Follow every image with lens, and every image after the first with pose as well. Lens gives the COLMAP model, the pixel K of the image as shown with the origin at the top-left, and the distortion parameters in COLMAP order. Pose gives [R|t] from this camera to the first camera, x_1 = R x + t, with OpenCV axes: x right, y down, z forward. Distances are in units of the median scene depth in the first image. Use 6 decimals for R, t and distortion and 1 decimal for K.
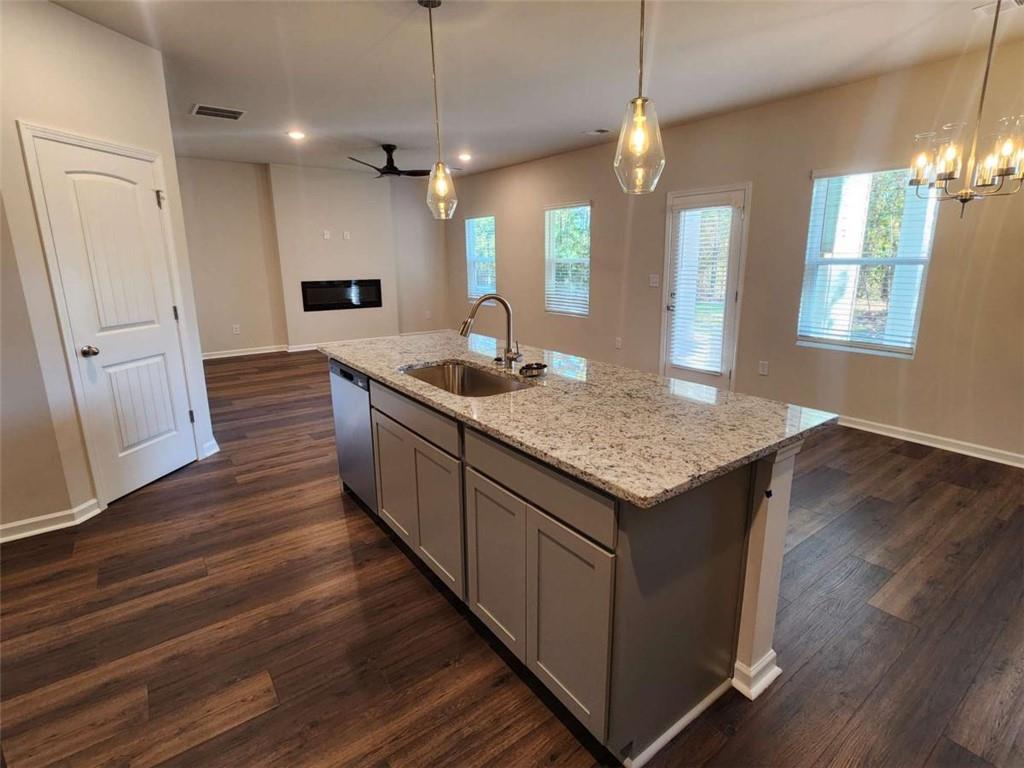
lens RADIAL K [[509.4, 0, 519.4], [0, 509.4, 372.4], [0, 0, 1]] dist [0.001146, 0.000946]
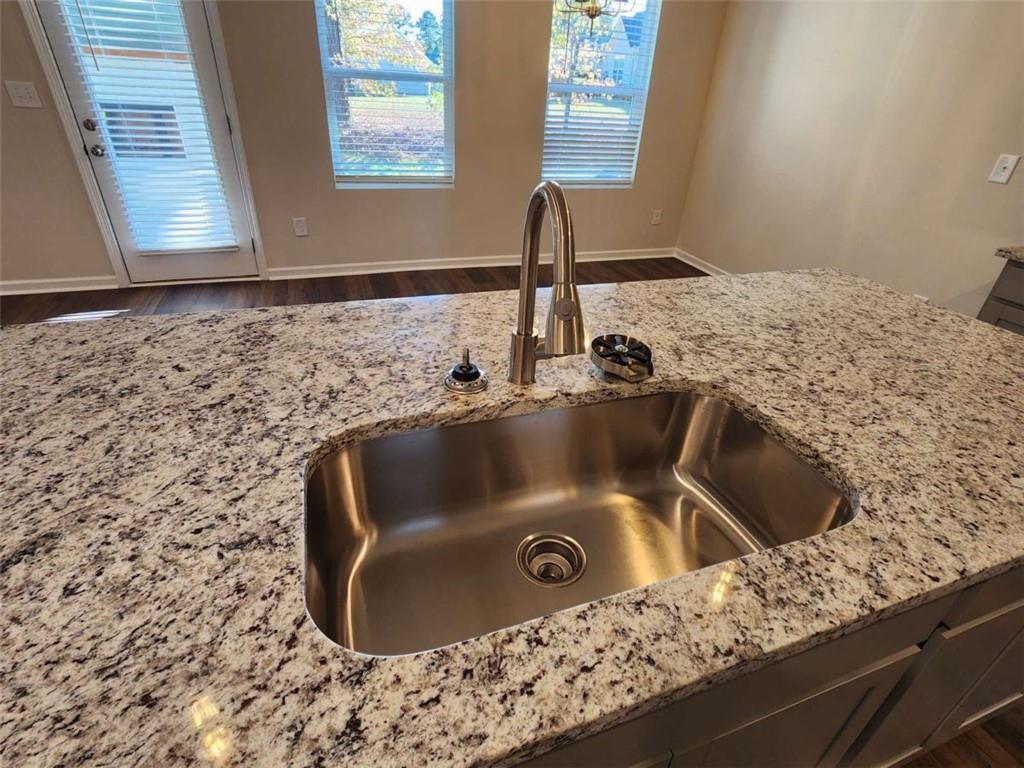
lens RADIAL K [[509.4, 0, 519.4], [0, 509.4, 372.4], [0, 0, 1]] dist [0.001146, 0.000946]
pose [[0.285329, -0.454062, 0.844047, -0.339397], [0.154642, 0.890928, 0.427006, -0.177903], [-0.945872, 0.008688, 0.324425, 0.882430]]
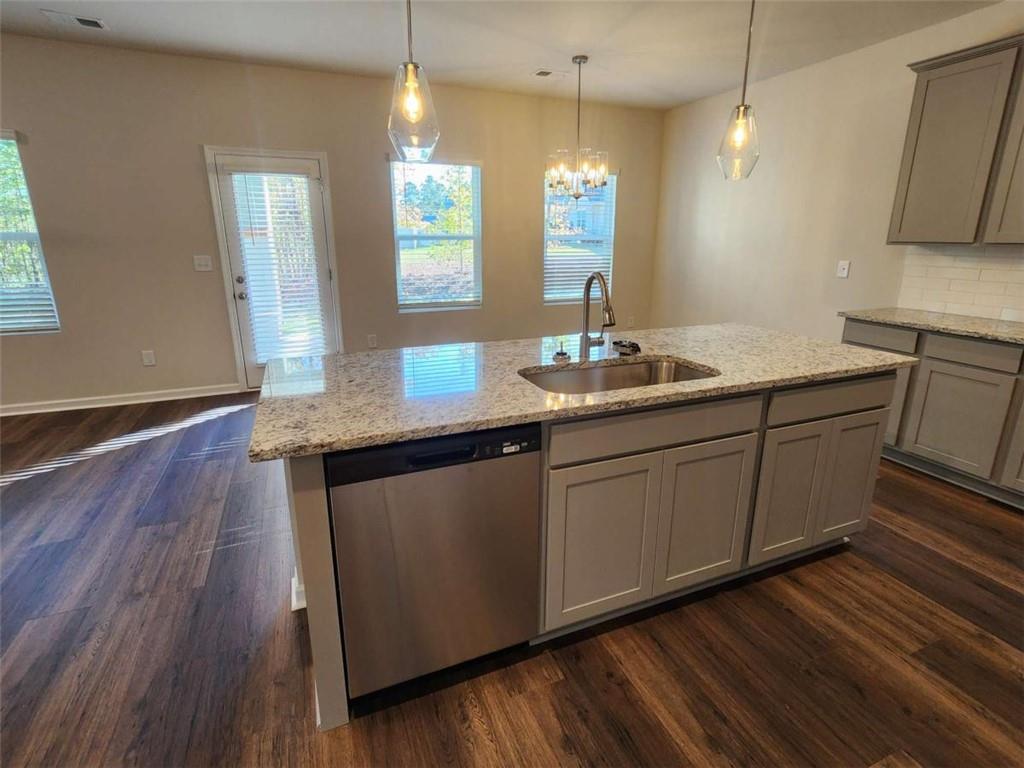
lens RADIAL K [[509.4, 0, 519.4], [0, 509.4, 372.4], [0, 0, 1]] dist [0.001146, 0.000946]
pose [[0.234454, -0.249072, 0.939678, -0.870936], [0.211634, 0.956514, 0.200731, -0.183756], [-0.948811, 0.151806, 0.276970, 0.872409]]
